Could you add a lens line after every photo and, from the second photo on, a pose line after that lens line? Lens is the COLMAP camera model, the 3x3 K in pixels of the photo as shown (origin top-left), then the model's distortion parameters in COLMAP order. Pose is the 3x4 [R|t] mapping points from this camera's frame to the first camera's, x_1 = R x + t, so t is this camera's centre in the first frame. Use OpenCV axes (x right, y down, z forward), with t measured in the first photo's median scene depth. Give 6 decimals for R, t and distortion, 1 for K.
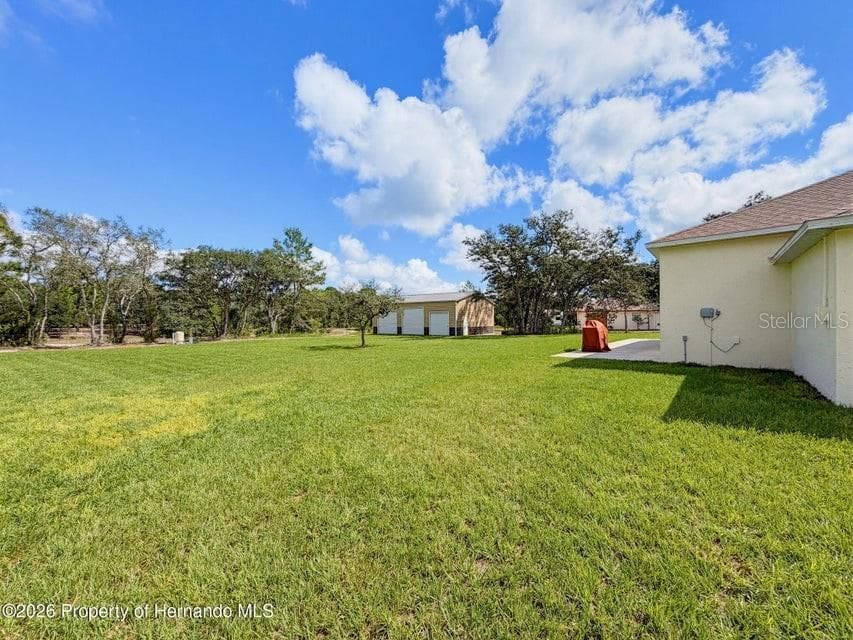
lens RADIAL K [[347.2, 0, 426.5], [0, 347.2, 320.0], [0, 0, 1]] dist [0.001493, 0.000048]
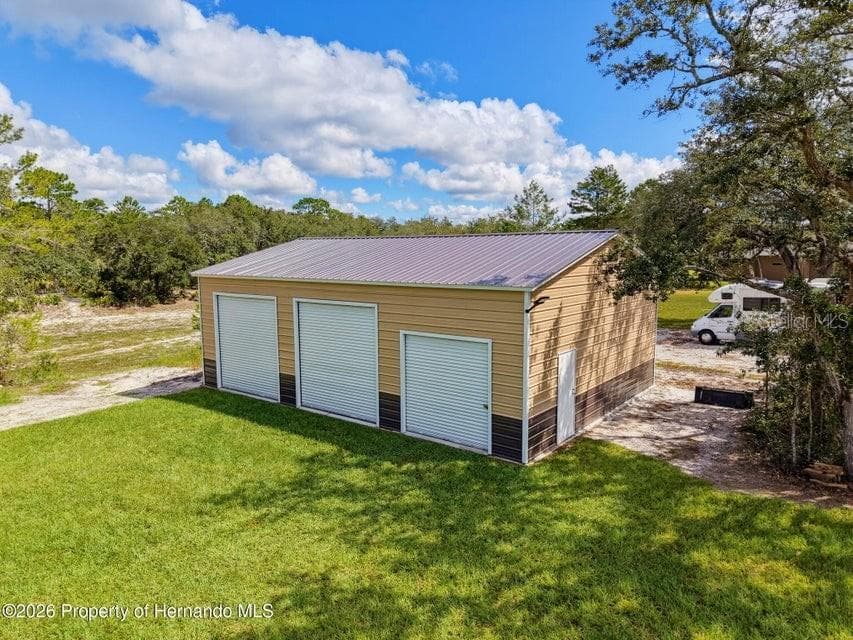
lens RADIAL K [[582.2, 0, 427.3], [0, 582.2, 304.0], [0, 0, 1]] dist [0.004660, -0.002448]
pose [[0.999897, -0.002836, -0.014100, 0.030555], [0.004197, 0.995229, 0.097480, -0.075963], [0.013756, -0.097529, 0.995138, 0.629837]]
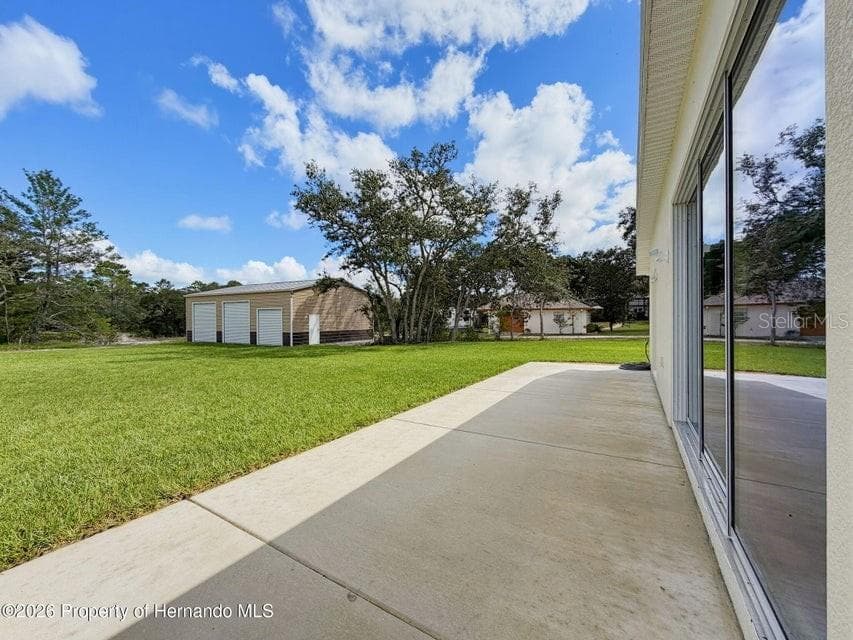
lens RADIAL K [[347.2, 0, 426.5], [0, 347.2, 320.0], [0, 0, 1]] dist [0.001493, 0.000048]
pose [[0.987640, 0.001767, 0.156728, 0.216548], [-0.001994, 0.999997, 0.001286, -0.003148], [-0.156725, -0.001583, 0.987641, 0.317733]]
